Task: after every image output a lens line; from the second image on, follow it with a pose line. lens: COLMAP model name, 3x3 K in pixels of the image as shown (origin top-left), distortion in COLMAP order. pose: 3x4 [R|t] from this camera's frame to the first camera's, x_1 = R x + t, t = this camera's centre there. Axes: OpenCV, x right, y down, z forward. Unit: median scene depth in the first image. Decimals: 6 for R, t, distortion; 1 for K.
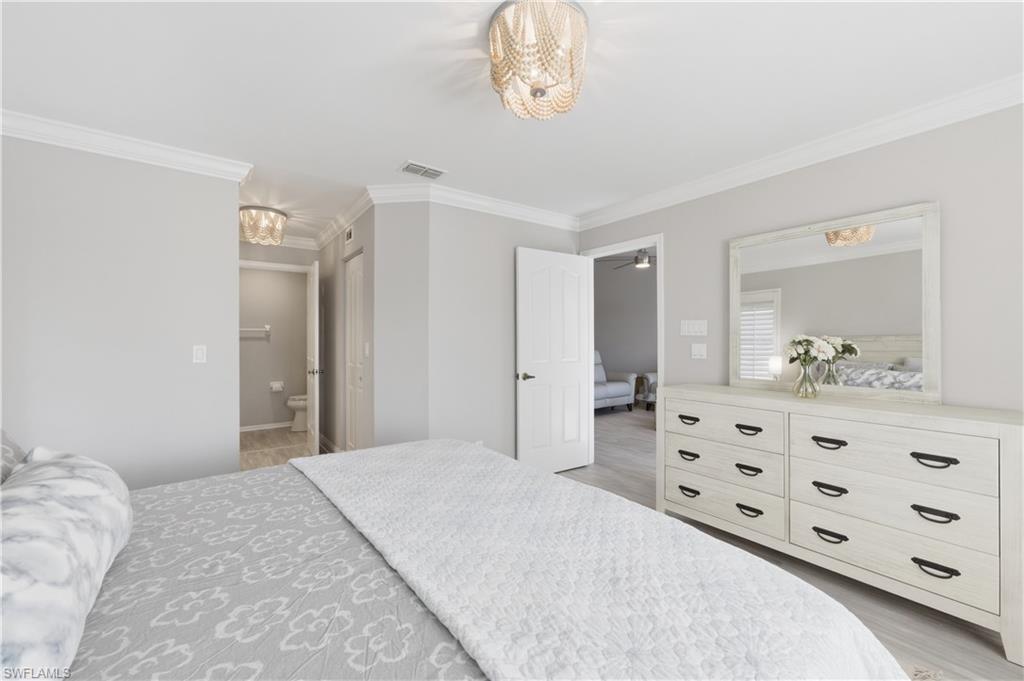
lens RADIAL K [[409.7, 0, 512.0], [0, 409.7, 340.5], [0, 0, 1]] dist [-0.000131, 0.000022]
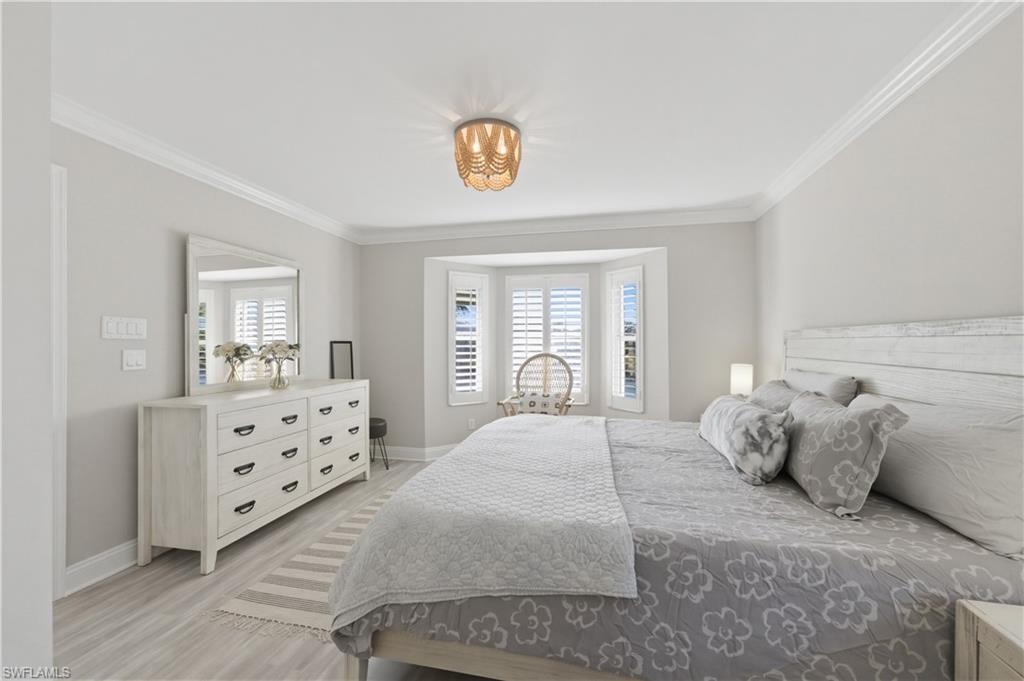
lens RADIAL K [[414.3, 0, 512.0], [0, 414.3, 340.5], [0, 0, 1]] dist [-0.000247, 0.000017]
pose [[-0.658334, 0.004487, 0.752713, -0.674402], [0.002158, 0.999989, -0.004074, -0.005152], [-0.752723, -0.001058, -0.658336, 1.163996]]
